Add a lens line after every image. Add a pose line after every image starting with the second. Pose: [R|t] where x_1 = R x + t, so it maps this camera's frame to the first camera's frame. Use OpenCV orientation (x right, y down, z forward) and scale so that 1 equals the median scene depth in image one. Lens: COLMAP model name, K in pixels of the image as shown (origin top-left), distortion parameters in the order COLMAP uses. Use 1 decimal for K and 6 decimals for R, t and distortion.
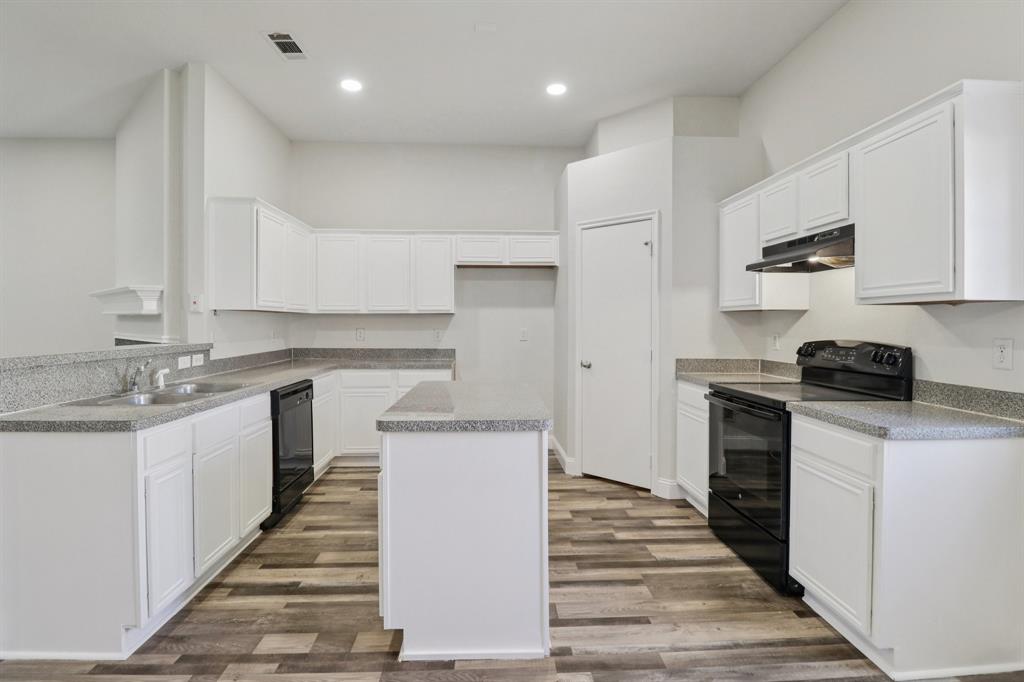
lens RADIAL K [[495.2, 0, 500.1], [0, 495.2, 325.0], [0, 0, 1]] dist [-0.002709, -0.011130]
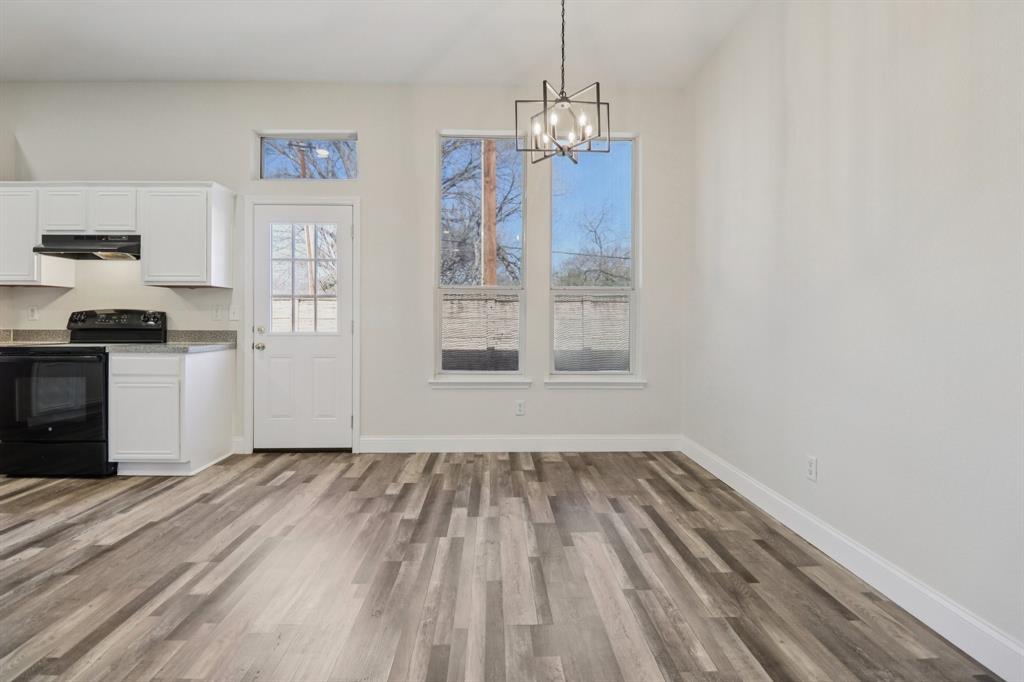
lens RADIAL K [[480.2, 0, 528.0], [0, 480.2, 321.0], [0, 0, 1]] dist [-0.012864, -0.009180]
pose [[-0.018473, -0.002273, 0.999827, -0.703925], [0.000481, 0.999997, 0.002283, 0.060423], [-0.999829, 0.000523, -0.018472, -0.203349]]
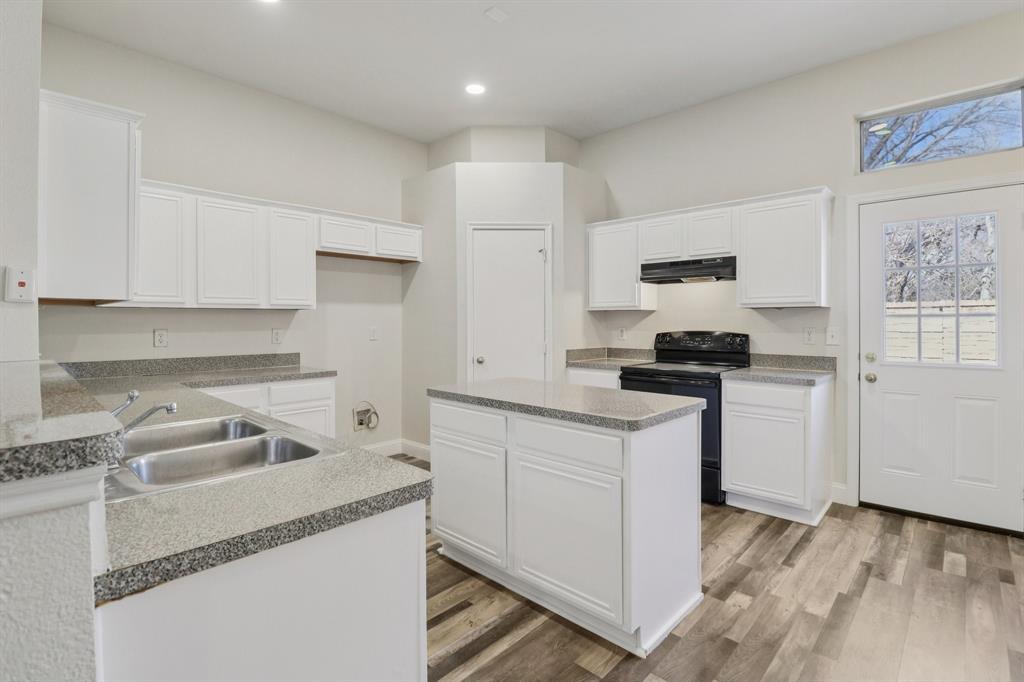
lens RADIAL K [[495.2, 0, 493.6], [0, 495.2, 321.2], [0, 0, 1]] dist [-0.002709, -0.011130]
pose [[0.717313, -0.004406, 0.696737, -0.752180], [0.006574, 0.999978, -0.000444, -0.002306], [-0.696720, 0.004898, 0.717327, 0.331445]]
